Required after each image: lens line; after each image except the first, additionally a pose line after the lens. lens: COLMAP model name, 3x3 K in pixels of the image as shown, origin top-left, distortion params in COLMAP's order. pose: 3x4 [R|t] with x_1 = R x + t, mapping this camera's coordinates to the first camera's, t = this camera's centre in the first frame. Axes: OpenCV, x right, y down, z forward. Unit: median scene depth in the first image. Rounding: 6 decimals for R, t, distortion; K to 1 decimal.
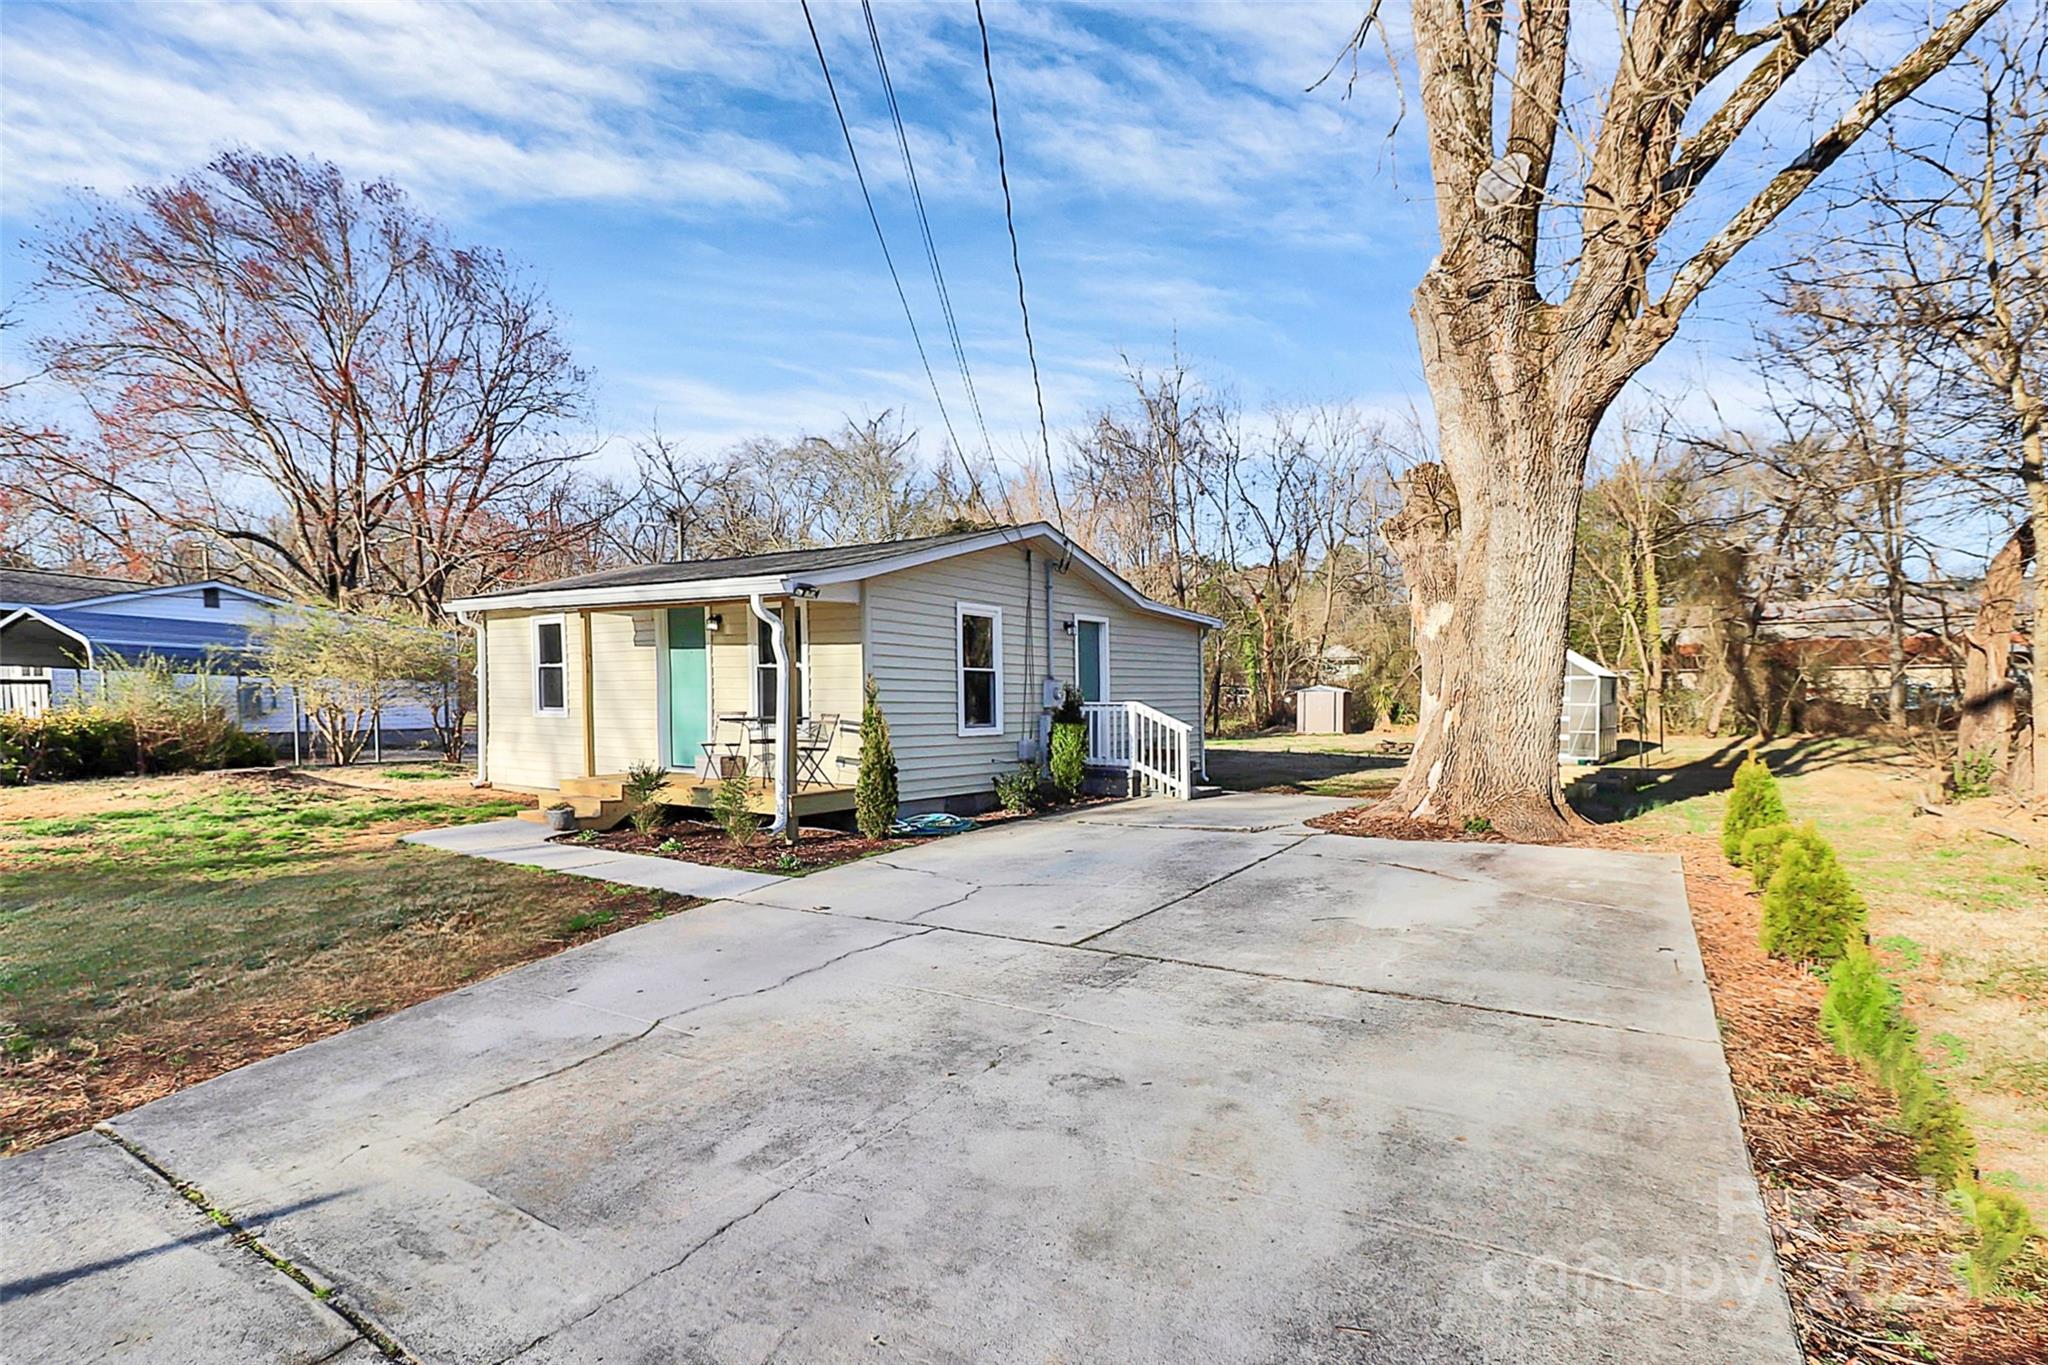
lens RADIAL K [[1011.9, 0, 1056.7], [0, 1011.9, 685.2], [0, 0, 1]] dist [-0.001004, -0.000036]
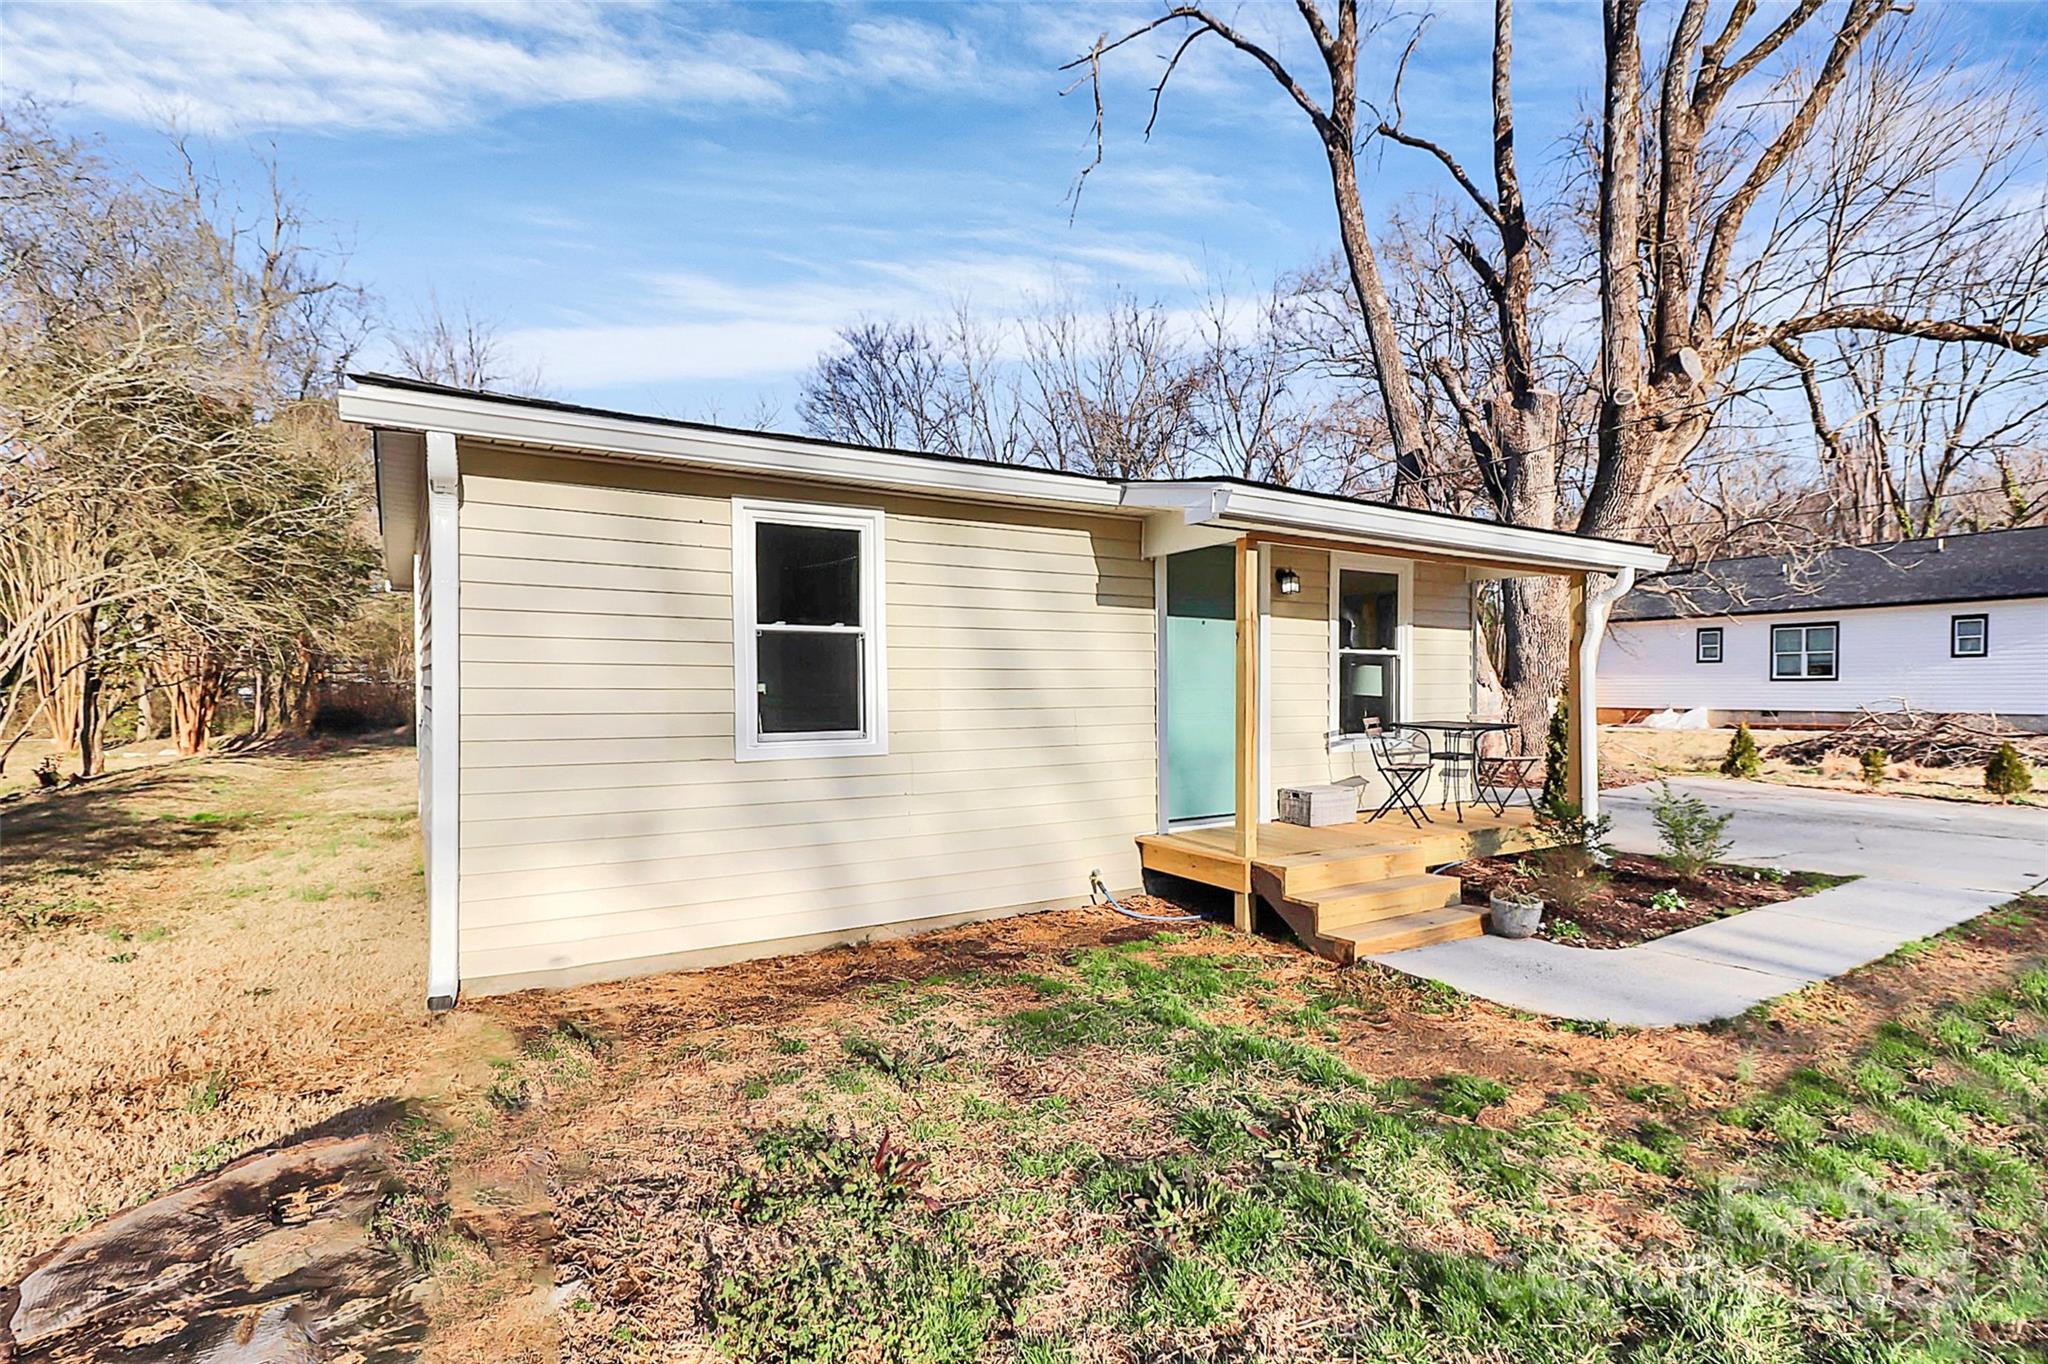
lens RADIAL K [[974.8, 0, 1024.0], [0, 974.8, 682.0], [0, 0, 1]] dist [-0.003029, -0.000135]
pose [[0.428400, -0.001052, 0.903588, -0.886045], [-0.002112, 0.999995, 0.002165, 0.000564], [-0.903587, -0.002836, 0.428396, 0.822634]]
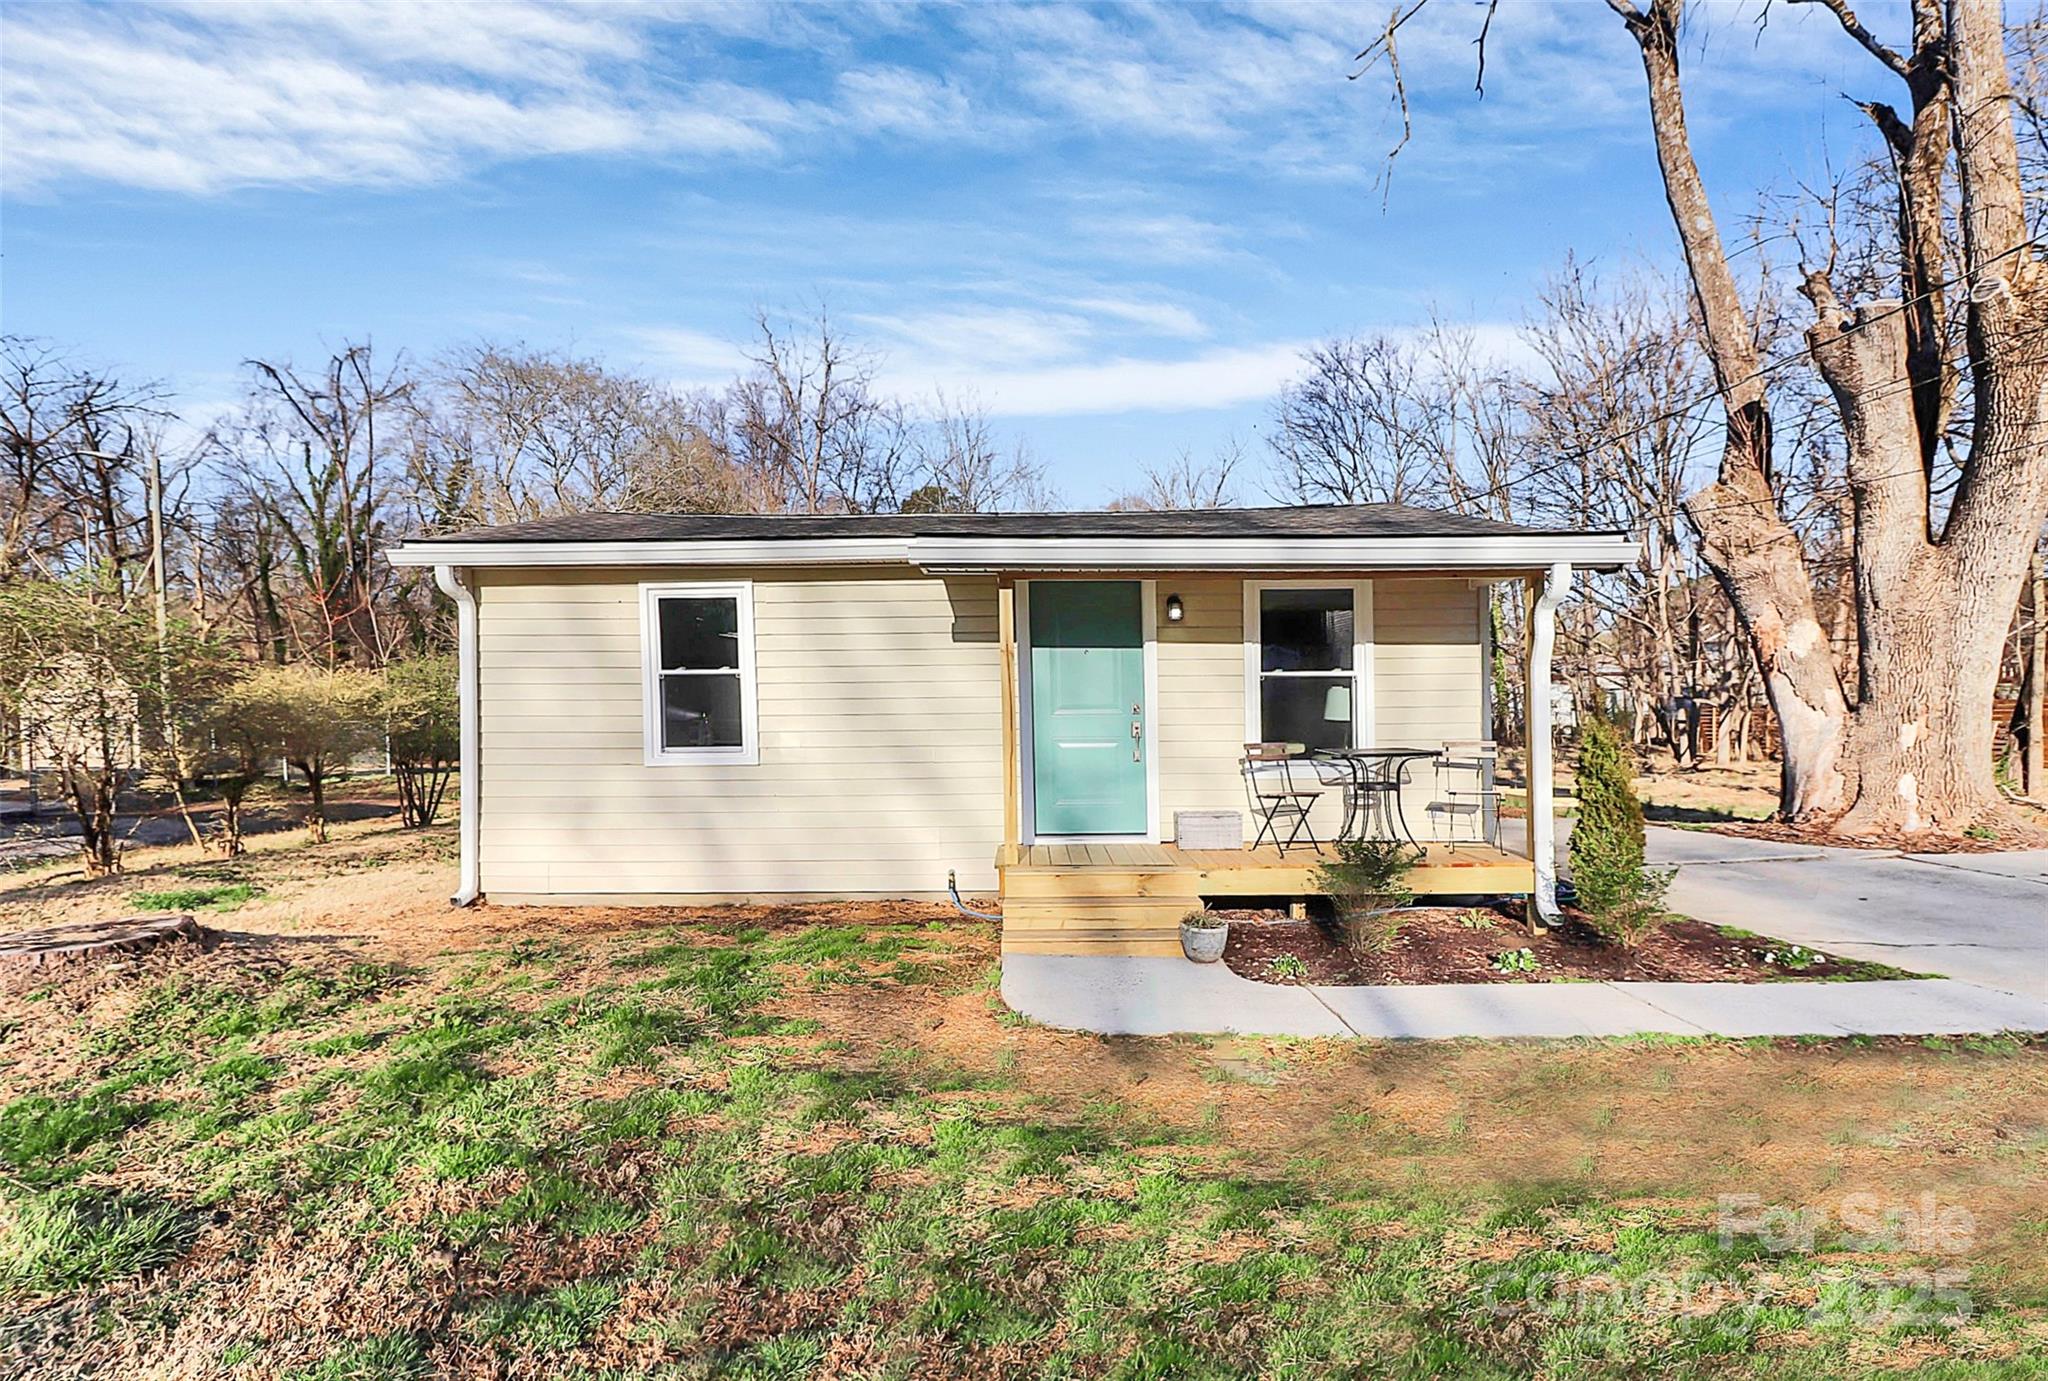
lens RADIAL K [[997.2, 0, 979.9], [0, 997.2, 734.5], [0, 0, 1]] dist [-0.019477, -0.000707]
pose [[0.848454, -0.021245, 0.528842, -0.717238], [0.007748, 0.999586, 0.027726, 0.000719], [-0.529212, -0.019427, 0.848267, 0.492040]]
